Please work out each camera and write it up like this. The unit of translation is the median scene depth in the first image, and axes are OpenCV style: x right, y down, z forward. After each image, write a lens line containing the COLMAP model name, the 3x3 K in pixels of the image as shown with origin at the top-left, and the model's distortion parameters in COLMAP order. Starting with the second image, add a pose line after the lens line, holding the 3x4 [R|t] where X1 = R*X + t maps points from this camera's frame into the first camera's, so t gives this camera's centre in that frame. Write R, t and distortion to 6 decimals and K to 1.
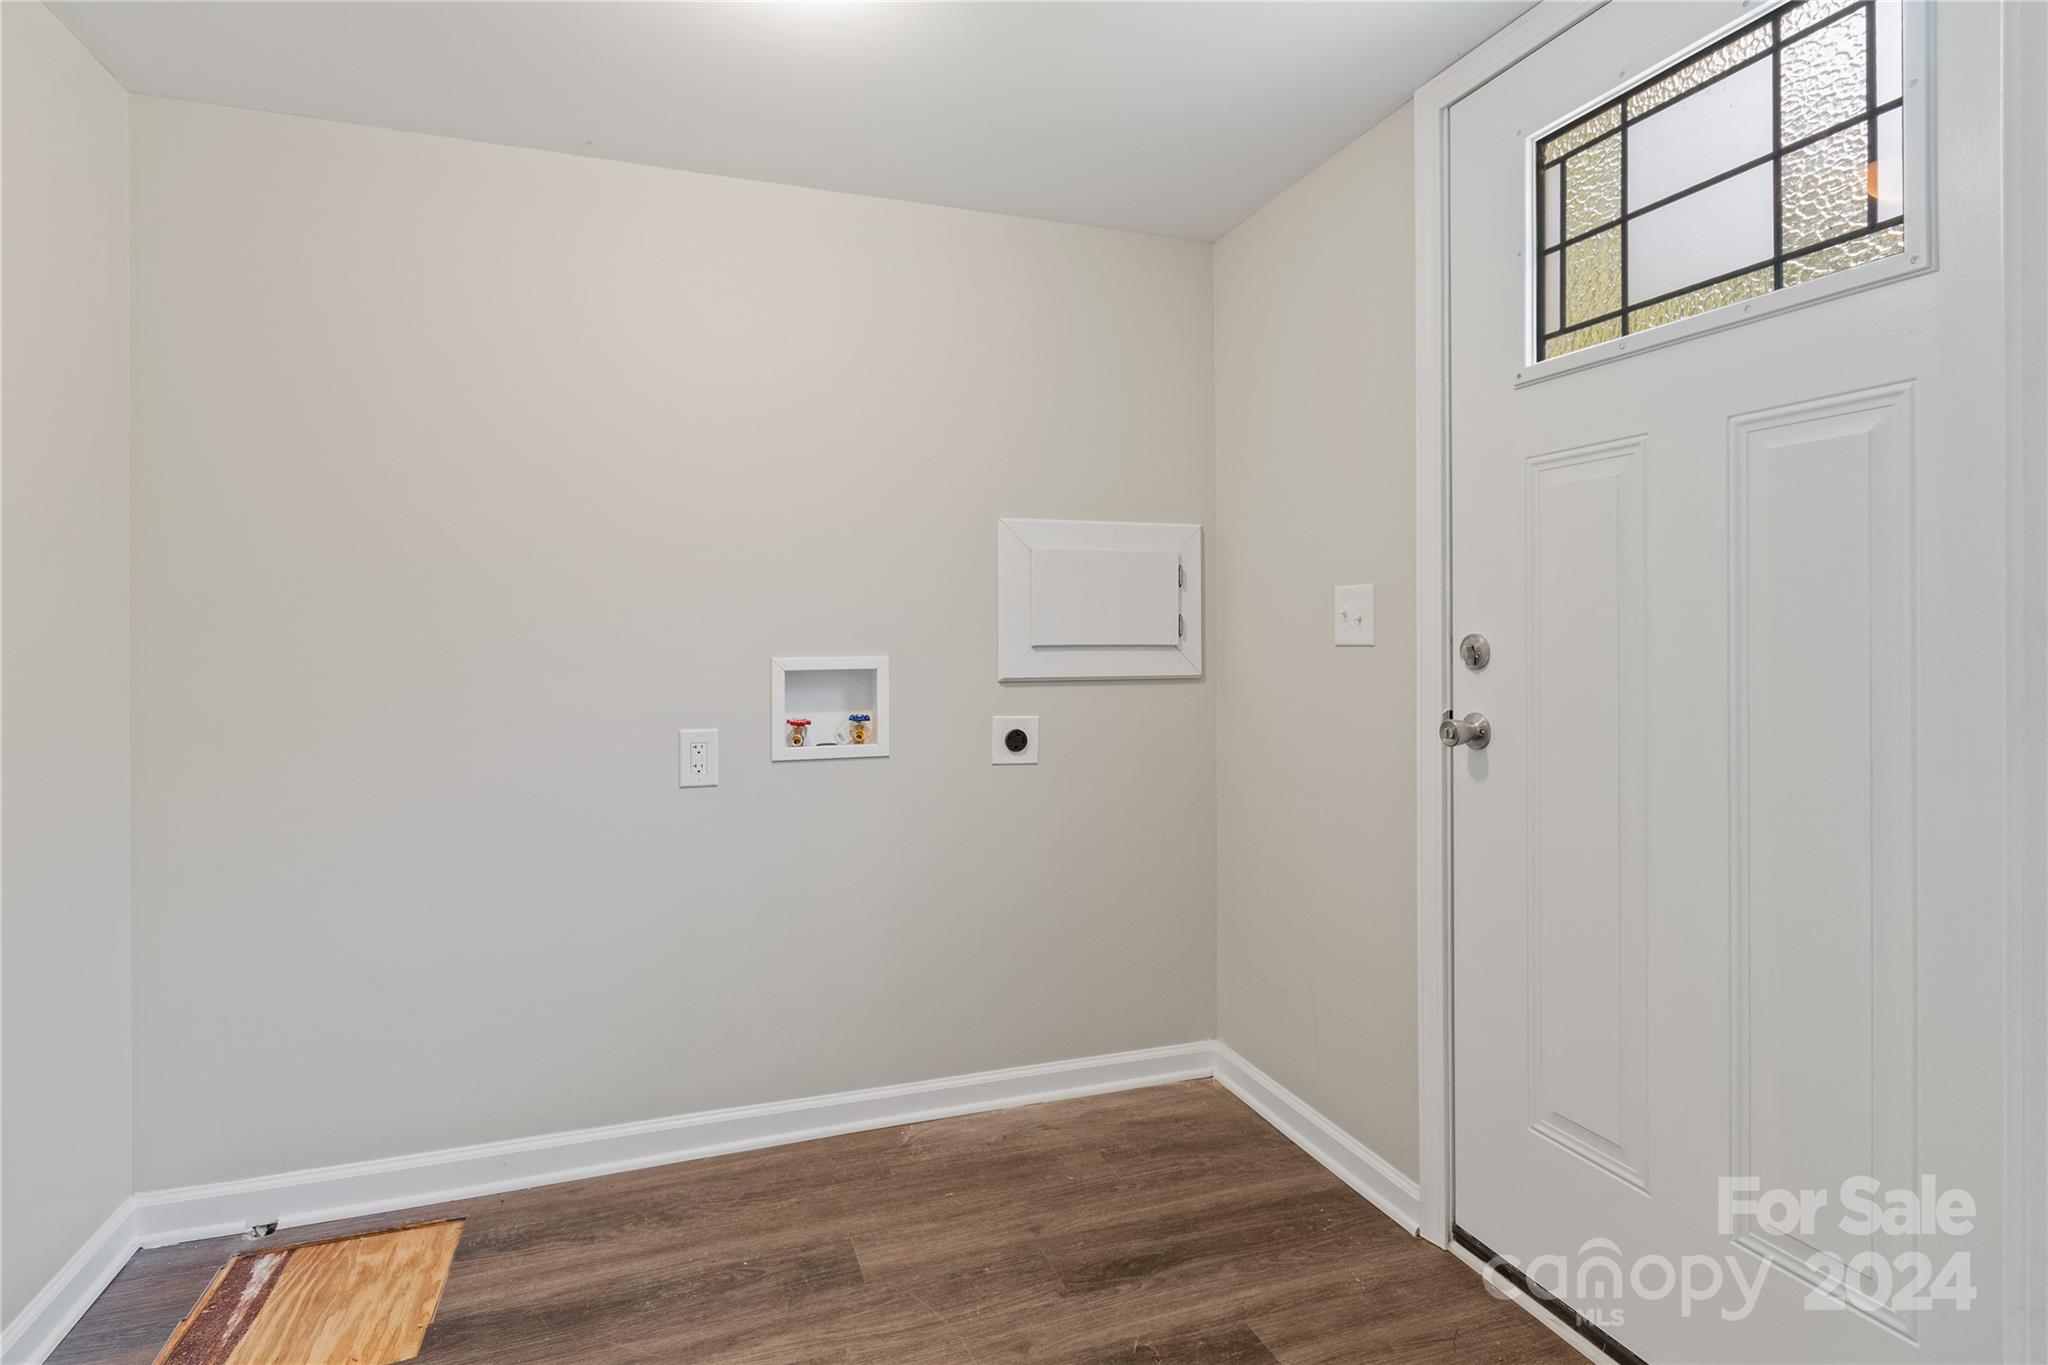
lens RADIAL K [[1037.8, 0, 1027.9], [0, 1037.8, 636.9], [0, 0, 1]] dist [0.003700, 0.000272]
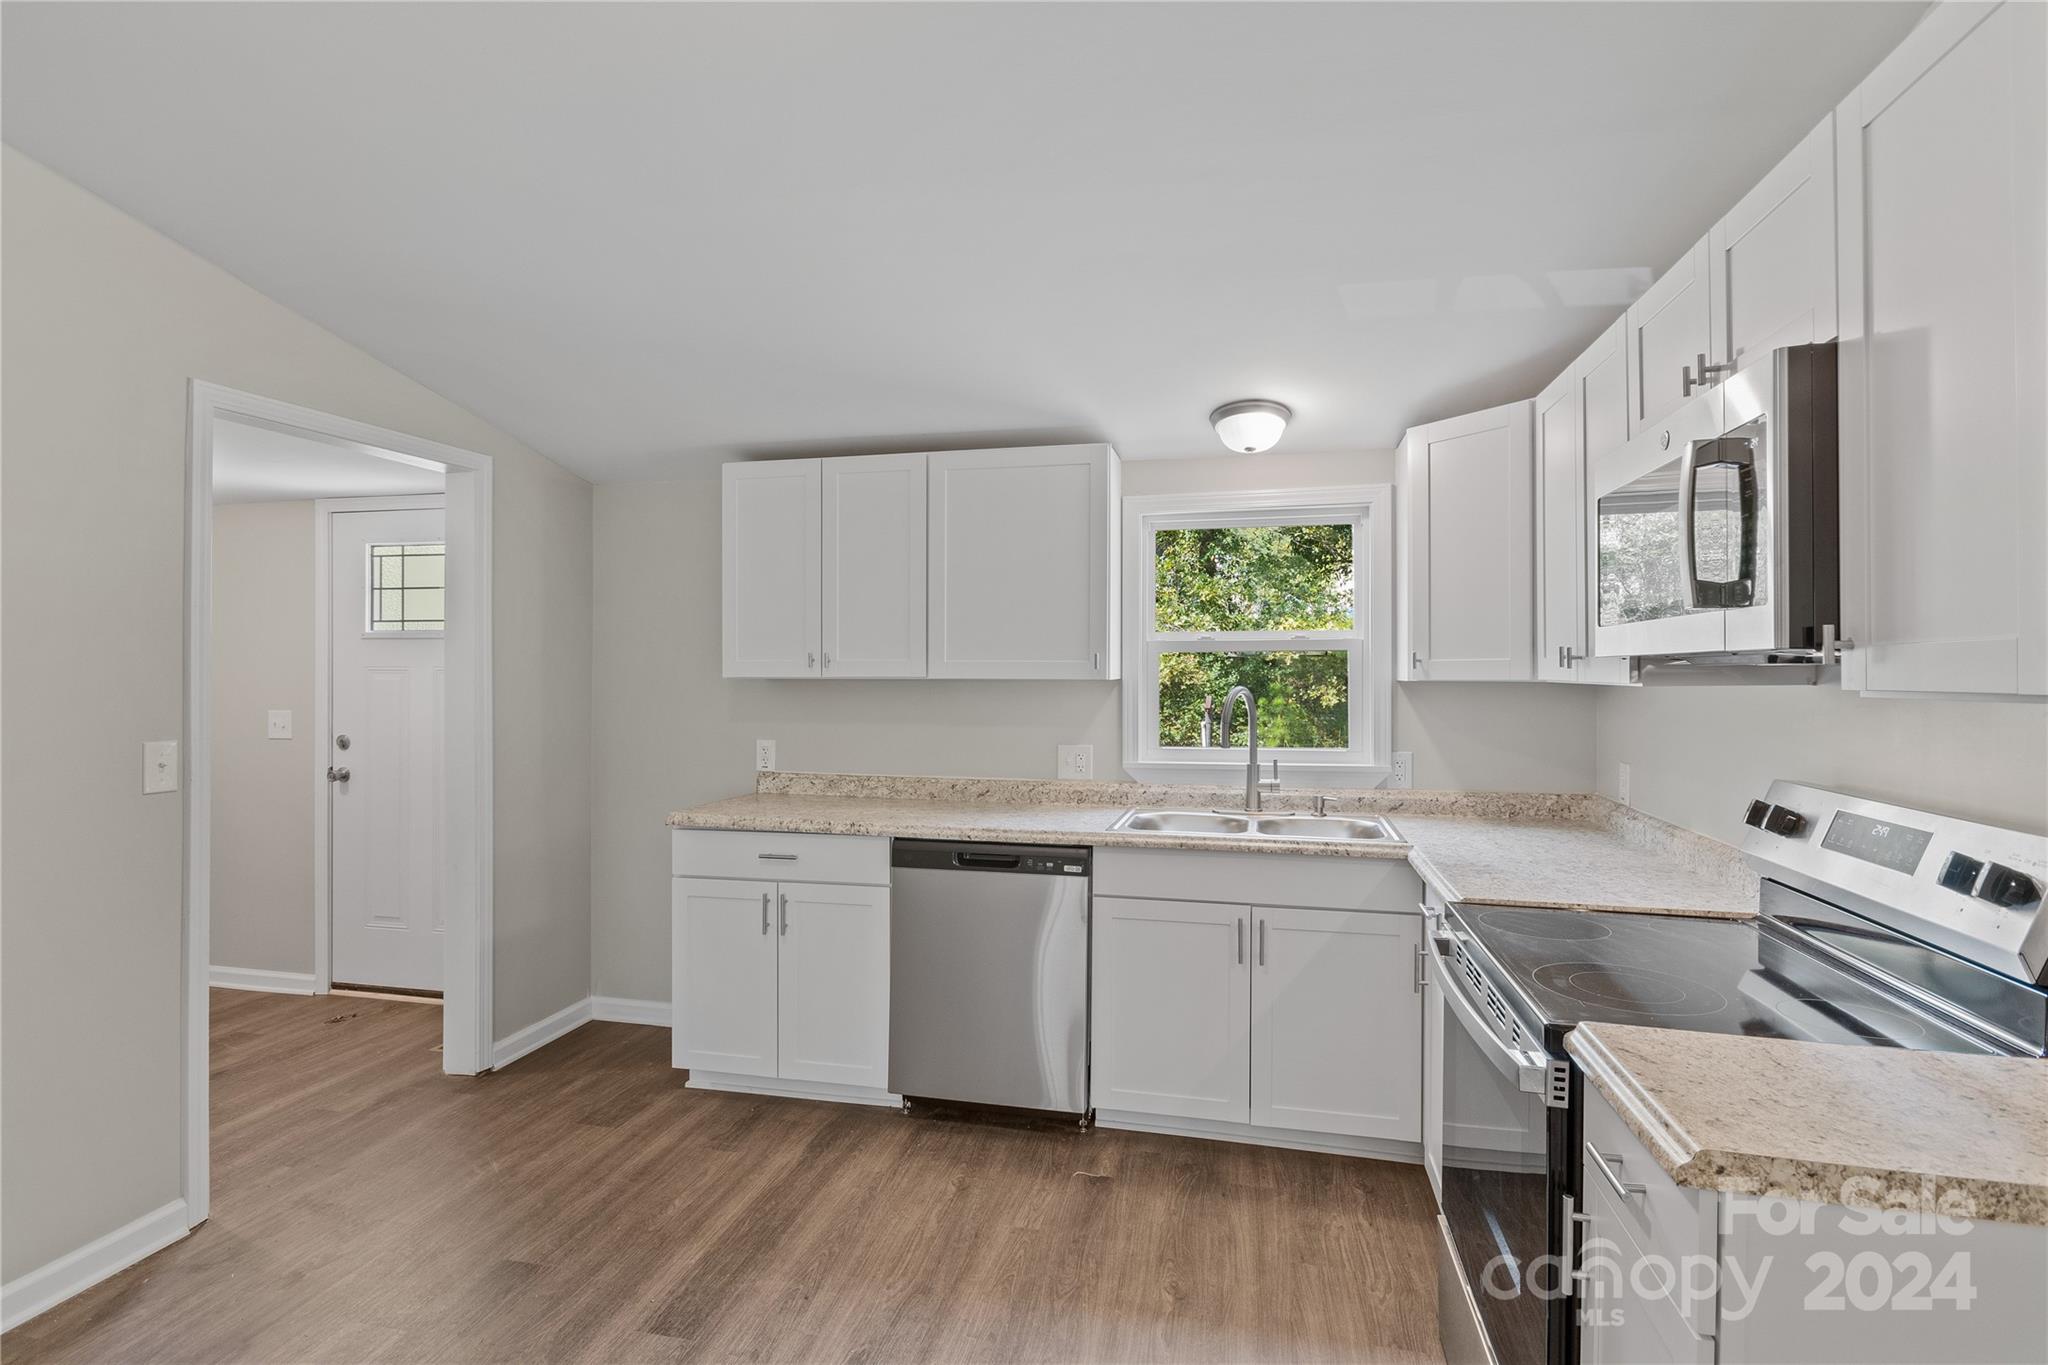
lens RADIAL K [[1037.8, 0, 1020.8], [0, 1037.8, 676.7], [0, 0, 1]] dist [0.003700, 0.000272]
pose [[0.546317, 0.004254, 0.837568, -0.728715], [-0.003118, 0.999991, -0.003045, -0.133659], [-0.837573, -0.000948, 0.546325, -1.628592]]
